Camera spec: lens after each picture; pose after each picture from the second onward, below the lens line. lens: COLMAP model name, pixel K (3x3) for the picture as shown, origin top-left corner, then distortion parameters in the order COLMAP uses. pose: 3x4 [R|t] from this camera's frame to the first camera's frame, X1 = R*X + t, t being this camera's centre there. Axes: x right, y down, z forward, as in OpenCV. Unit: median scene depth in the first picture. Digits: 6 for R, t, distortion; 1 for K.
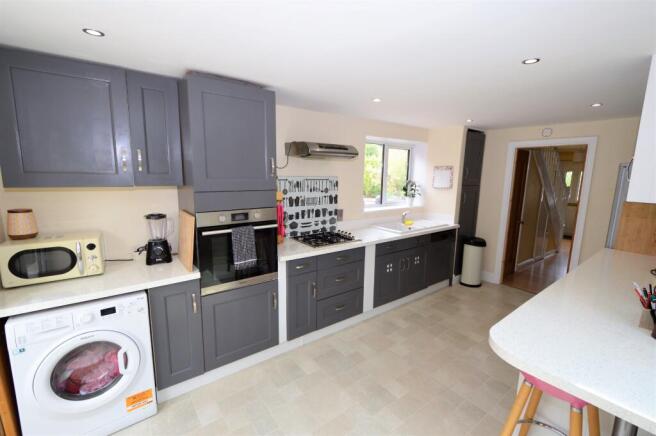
lens RADIAL K [[286.6, 0, 332.0], [0, 286.6, 216.4], [0, 0, 1]] dist [-0.001936, -0.000674]
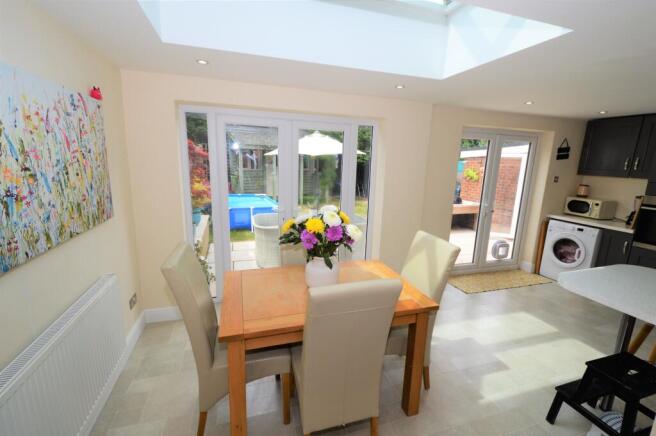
lens RADIAL K [[286.6, 0, 332.0], [0, 286.6, 216.4], [0, 0, 1]] dist [-0.001936, -0.000674]
pose [[-0.347061, 0.153819, -0.925142, 0.990743], [-0.183989, 0.956121, 0.227992, 0.037840], [0.919618, 0.249343, -0.303531, -0.075067]]
